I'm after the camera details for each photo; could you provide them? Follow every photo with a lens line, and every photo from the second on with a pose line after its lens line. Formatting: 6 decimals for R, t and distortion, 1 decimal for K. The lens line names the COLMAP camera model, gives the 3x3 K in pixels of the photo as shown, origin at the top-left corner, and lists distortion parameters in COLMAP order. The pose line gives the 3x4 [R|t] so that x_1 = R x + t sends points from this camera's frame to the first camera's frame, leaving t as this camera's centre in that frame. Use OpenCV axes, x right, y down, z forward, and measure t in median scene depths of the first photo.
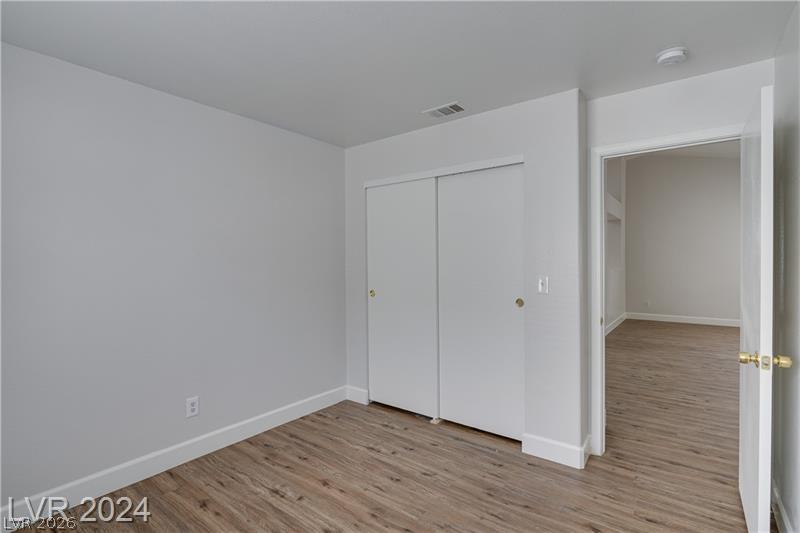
lens RADIAL K [[382.0, 0, 403.2], [0, 382.0, 265.0], [0, 0, 1]] dist [-0.000348, -0.000117]
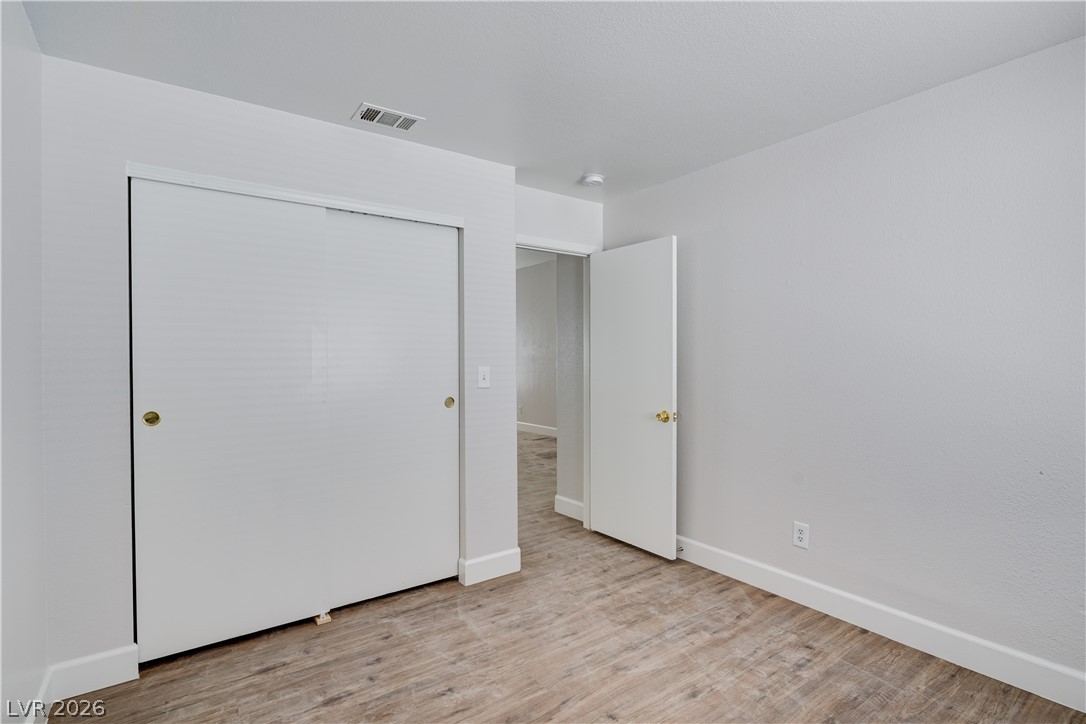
lens RADIAL K [[518.5, 0, 537.0], [0, 518.5, 361.8], [0, 0, 1]] dist [-0.000348, -0.000117]
pose [[0.309077, -0.010295, 0.950981, -0.660998], [0.006112, 0.999942, 0.008839, 0.004403], [-0.951017, 0.003081, 0.309122, 0.493059]]
